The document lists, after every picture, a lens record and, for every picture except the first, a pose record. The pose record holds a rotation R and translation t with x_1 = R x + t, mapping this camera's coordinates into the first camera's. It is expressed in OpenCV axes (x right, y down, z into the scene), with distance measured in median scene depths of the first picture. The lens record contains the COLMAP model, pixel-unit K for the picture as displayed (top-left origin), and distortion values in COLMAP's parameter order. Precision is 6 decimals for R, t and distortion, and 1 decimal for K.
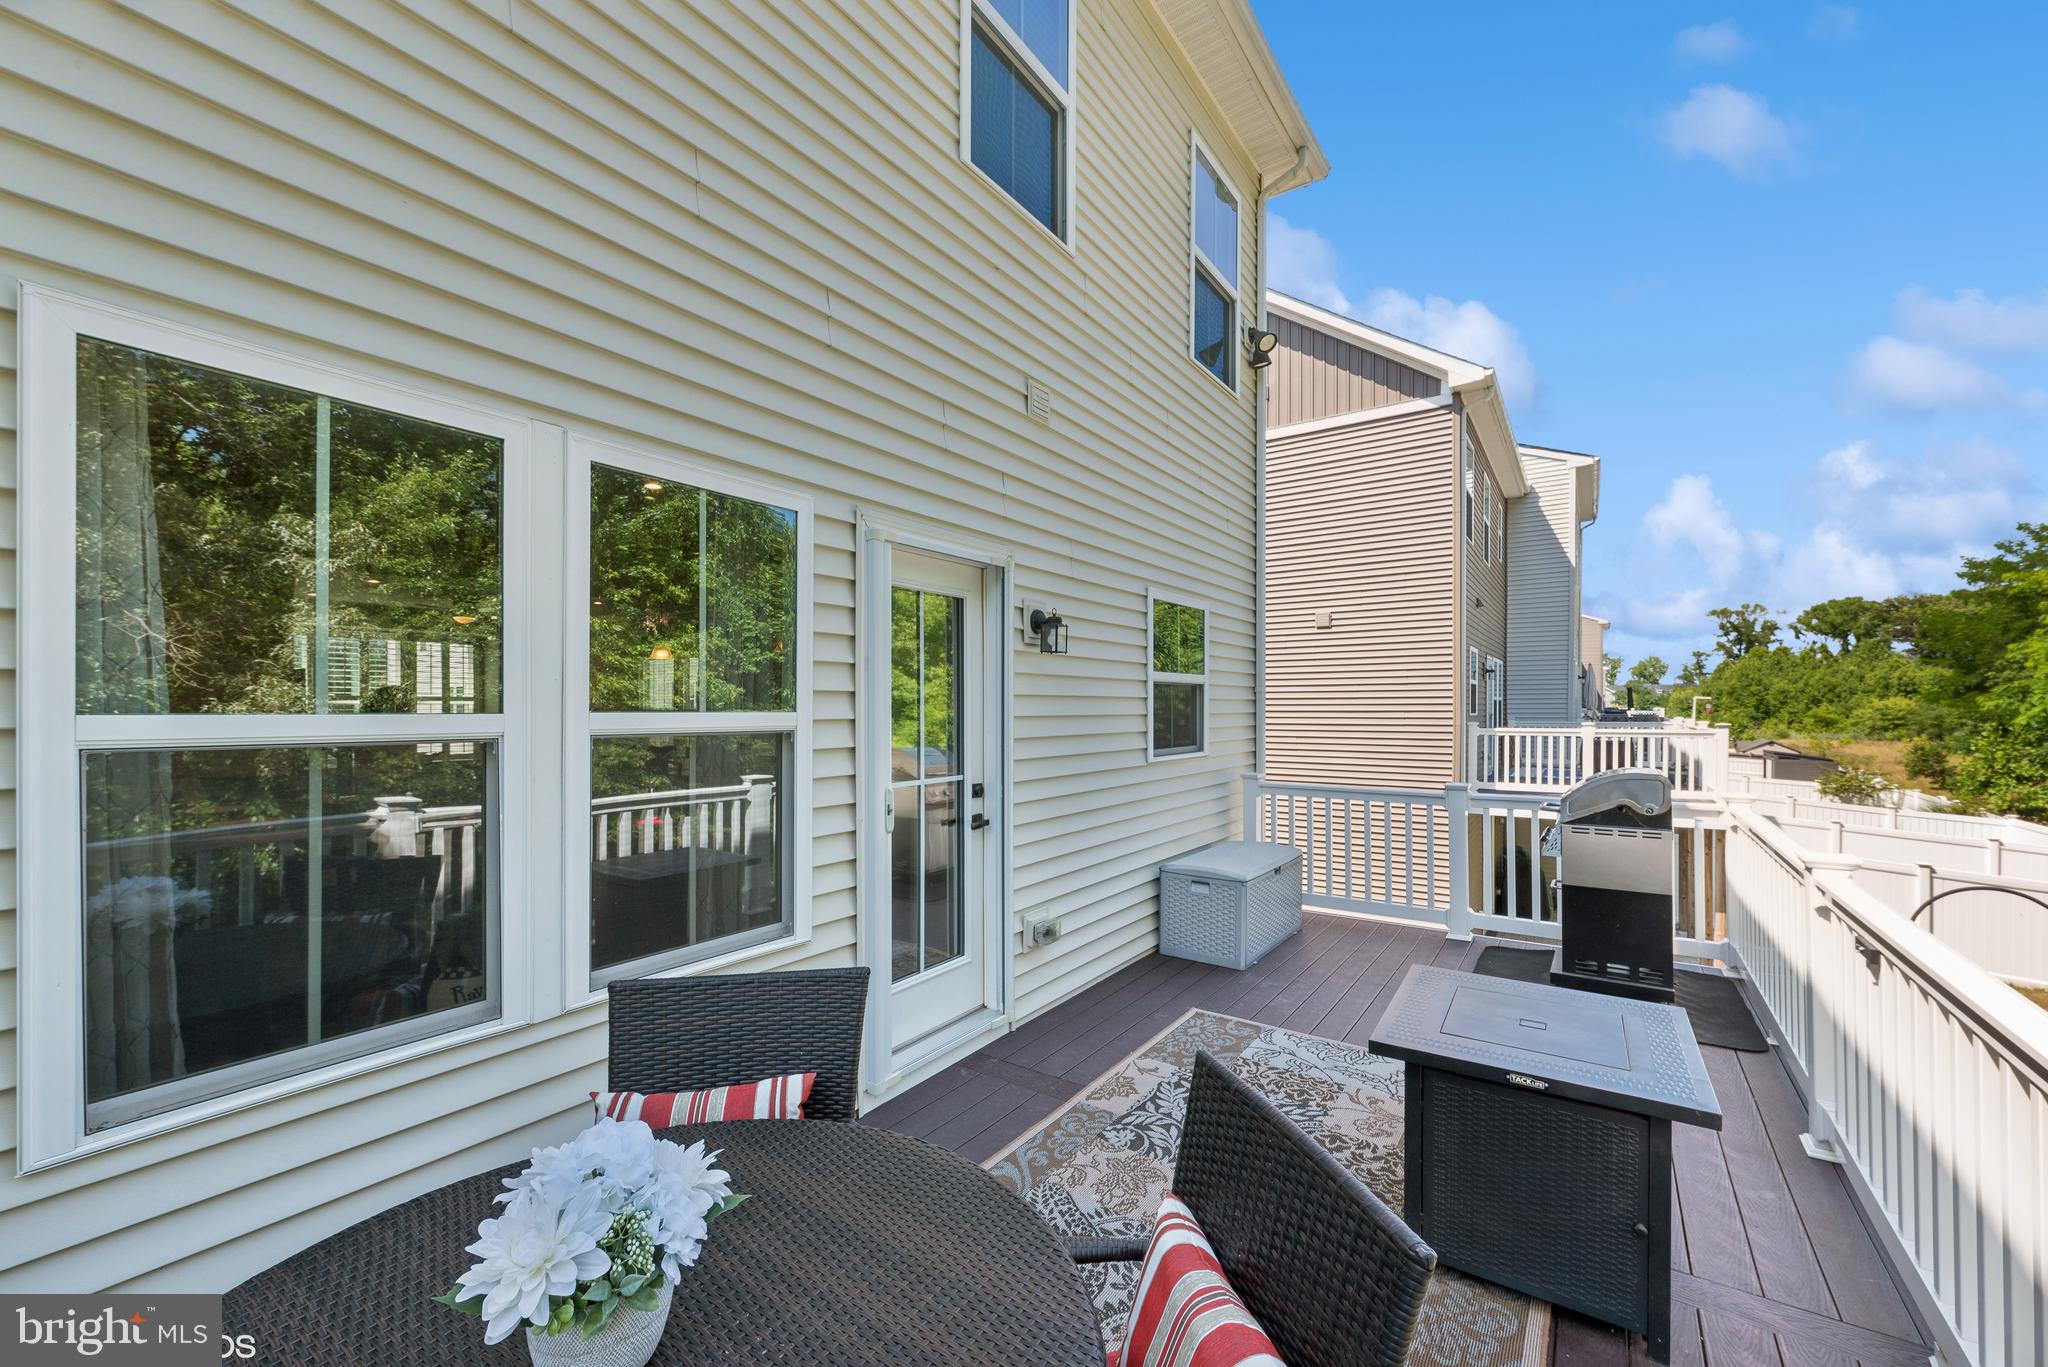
lens RADIAL K [[807.8, 0, 1030.4], [0, 807.8, 702.8], [0, 0, 1]] dist [0.012278, -0.004167]
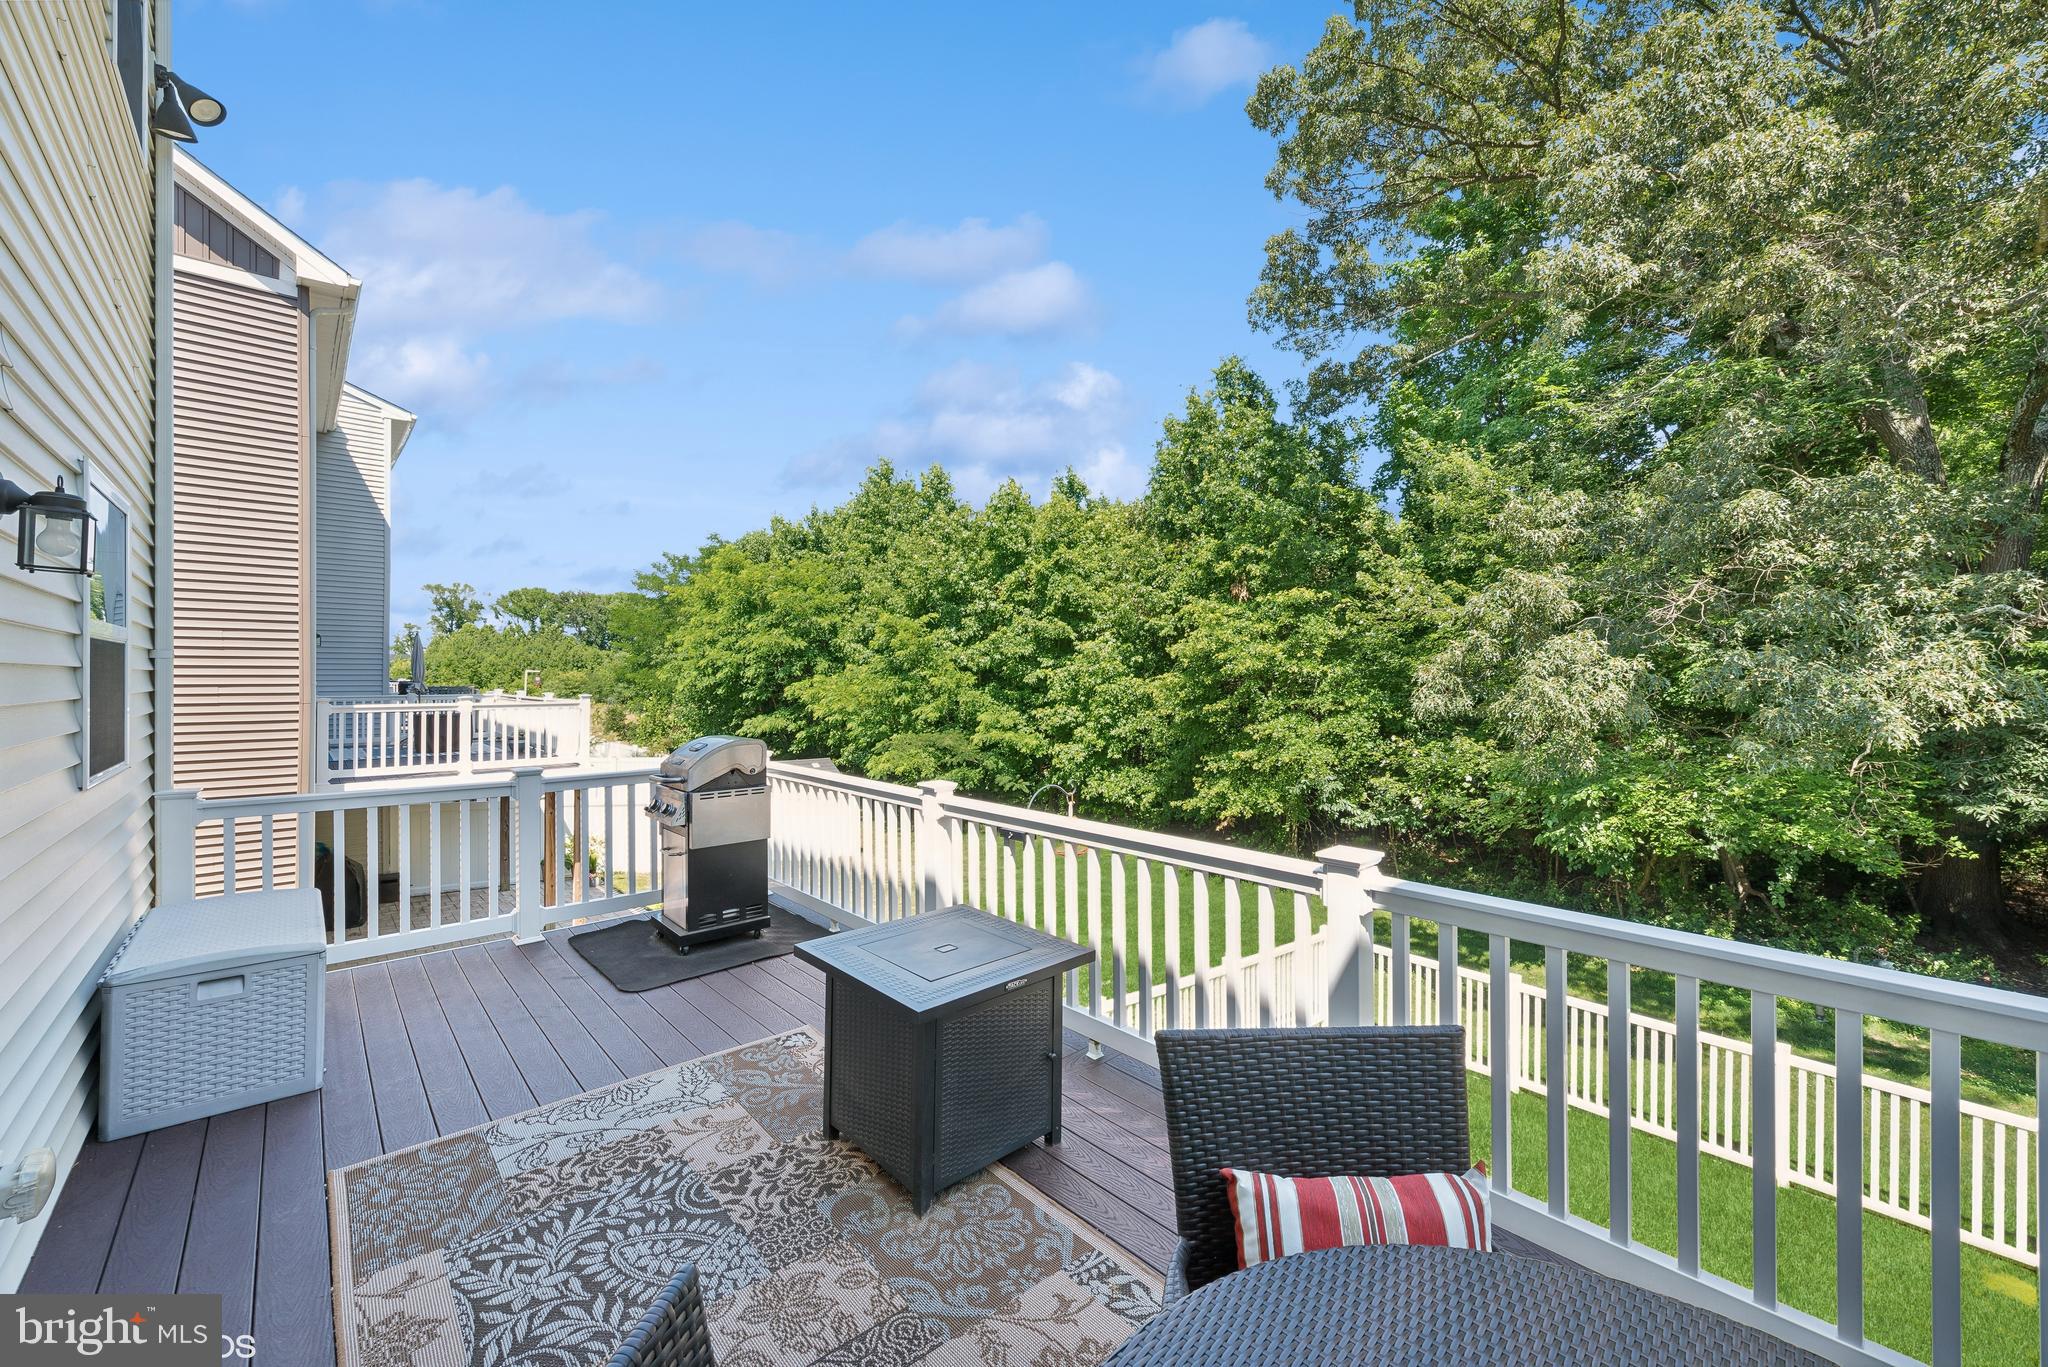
lens RADIAL K [[807.8, 0, 1031.9], [0, 807.8, 678.1], [0, 0, 1]] dist [0.012278, -0.004167]
pose [[0.213719, 0.002603, 0.976892, -0.069011], [-0.008531, 0.999963, -0.000798, -0.001096], [-0.976858, -0.008164, 0.213733, 0.080869]]
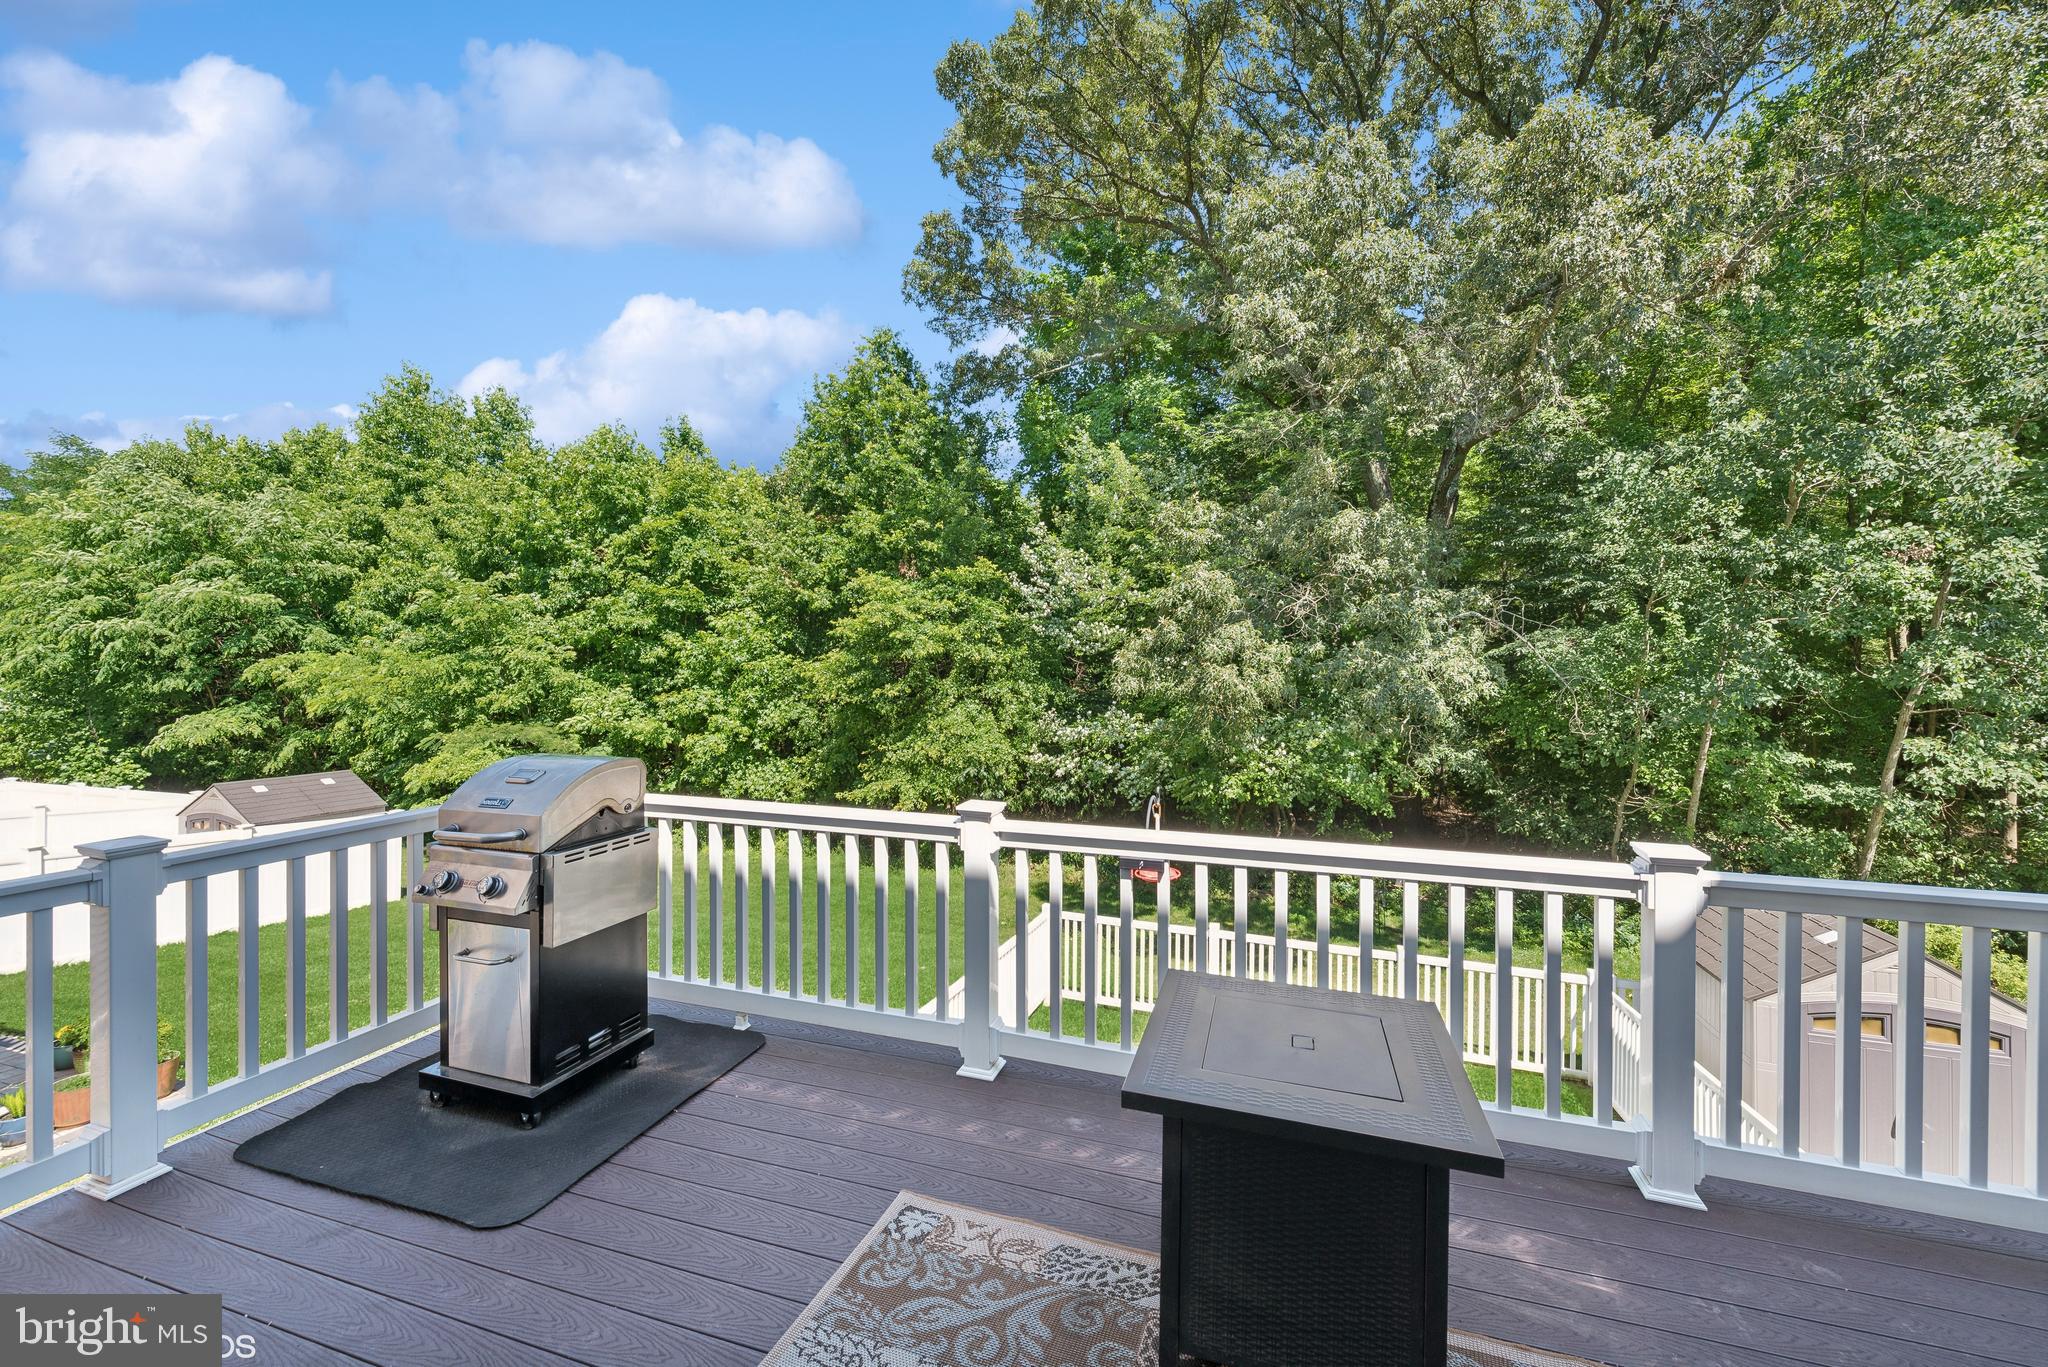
lens RADIAL K [[807.8, 0, 1031.1], [0, 807.8, 670.7], [0, 0, 1]] dist [0.012278, -0.004167]
pose [[-0.312064, -0.013118, 0.949971, -0.014726], [-0.012775, 0.999872, 0.009611, -0.001216], [-0.949975, -0.009137, -0.312192, 0.201639]]
